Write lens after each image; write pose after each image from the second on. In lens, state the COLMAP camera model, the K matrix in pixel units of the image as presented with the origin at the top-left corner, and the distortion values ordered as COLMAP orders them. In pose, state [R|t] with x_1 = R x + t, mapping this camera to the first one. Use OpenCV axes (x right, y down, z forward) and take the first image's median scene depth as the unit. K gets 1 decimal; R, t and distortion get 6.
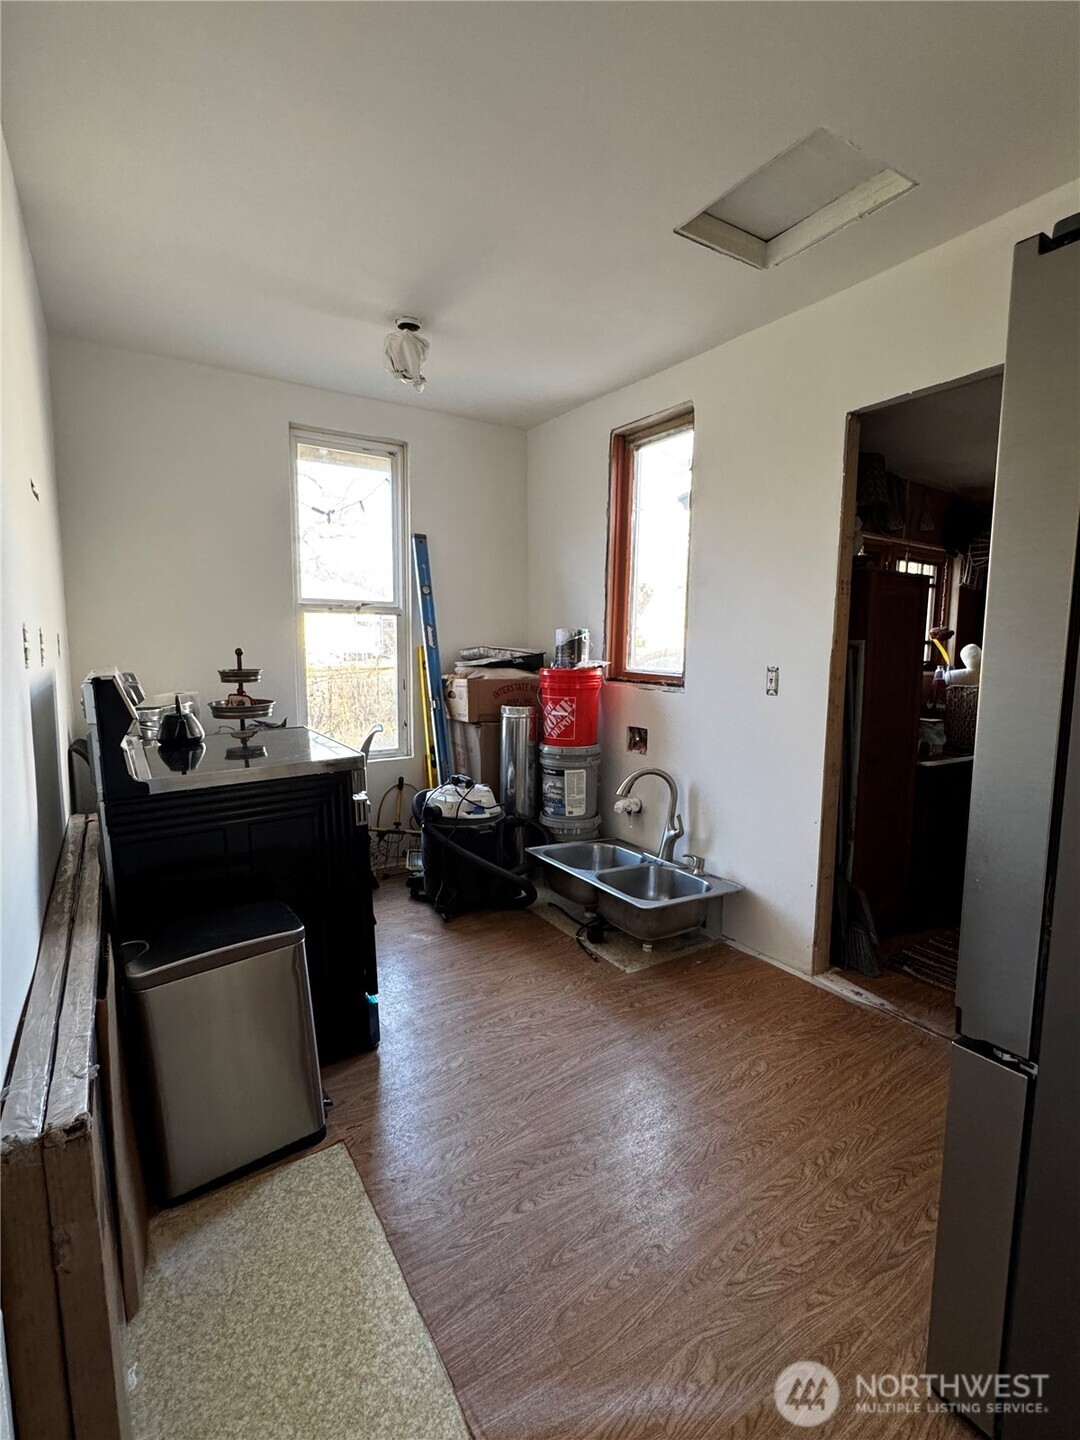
lens RADIAL K [[657.2, 0, 538.1], [0, 657.2, 717.8], [0, 0, 1]] dist [-0.000035, 0.000027]
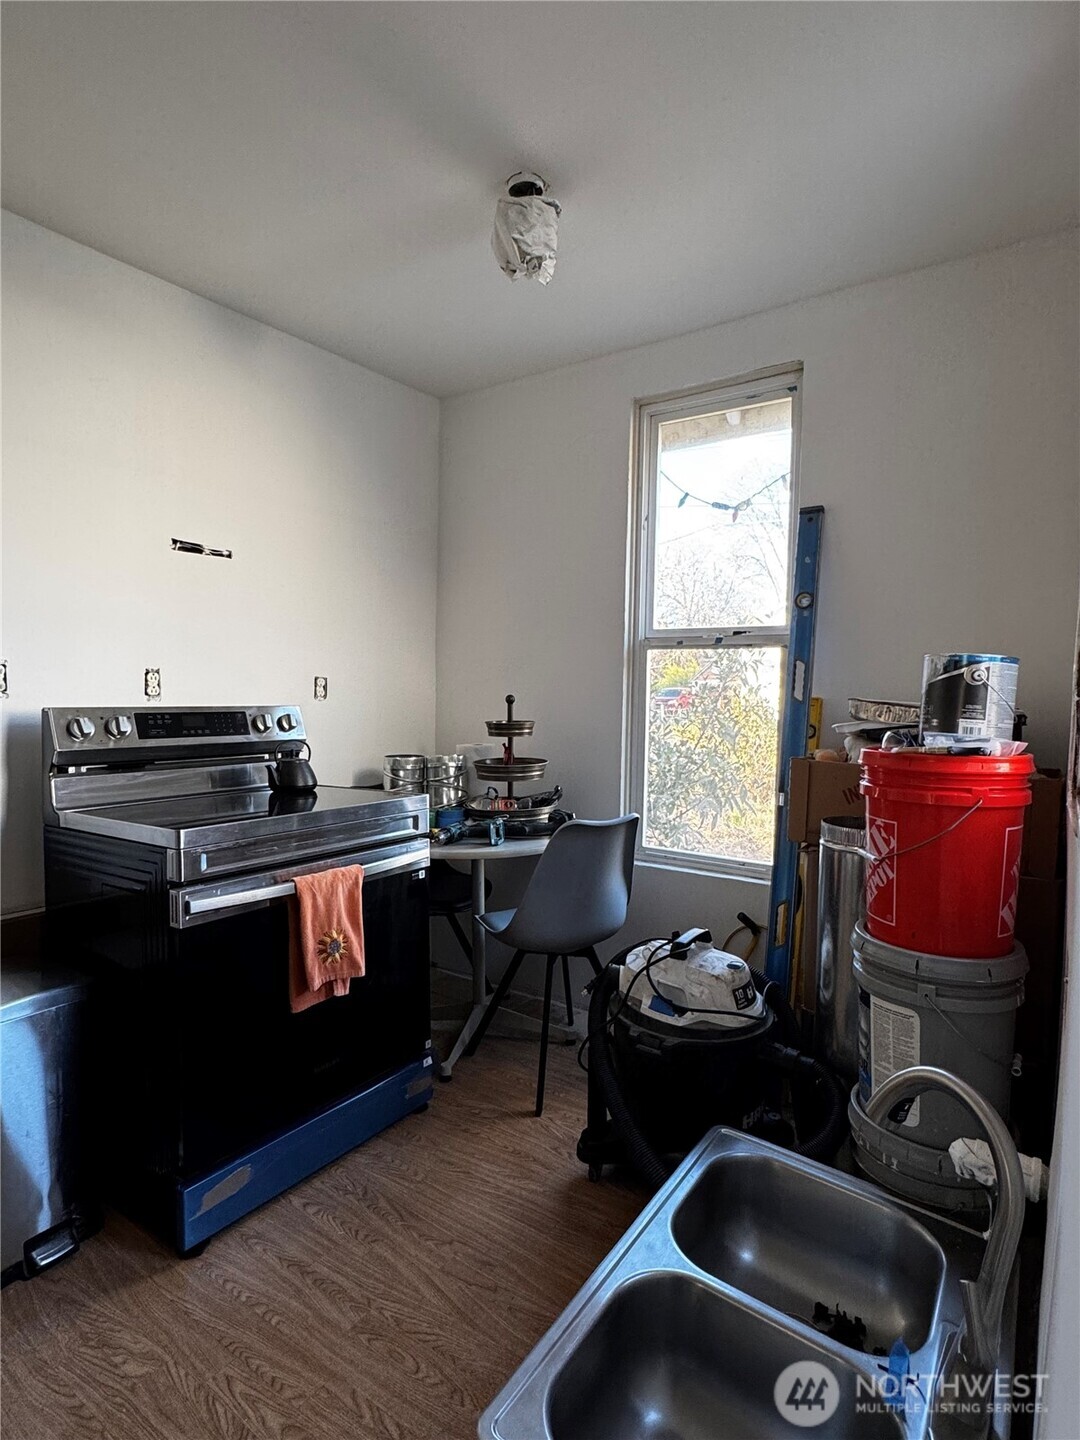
lens RADIAL K [[748.1, 0, 539.7], [0, 748.1, 720.0], [0, 0, 1]] dist [0.001343, 0.000094]
pose [[0.386551, 0.032474, -0.921696, 0.387731], [-0.121720, 0.992434, -0.016081, -0.058442], [0.914201, 0.118405, 0.387579, 0.614774]]
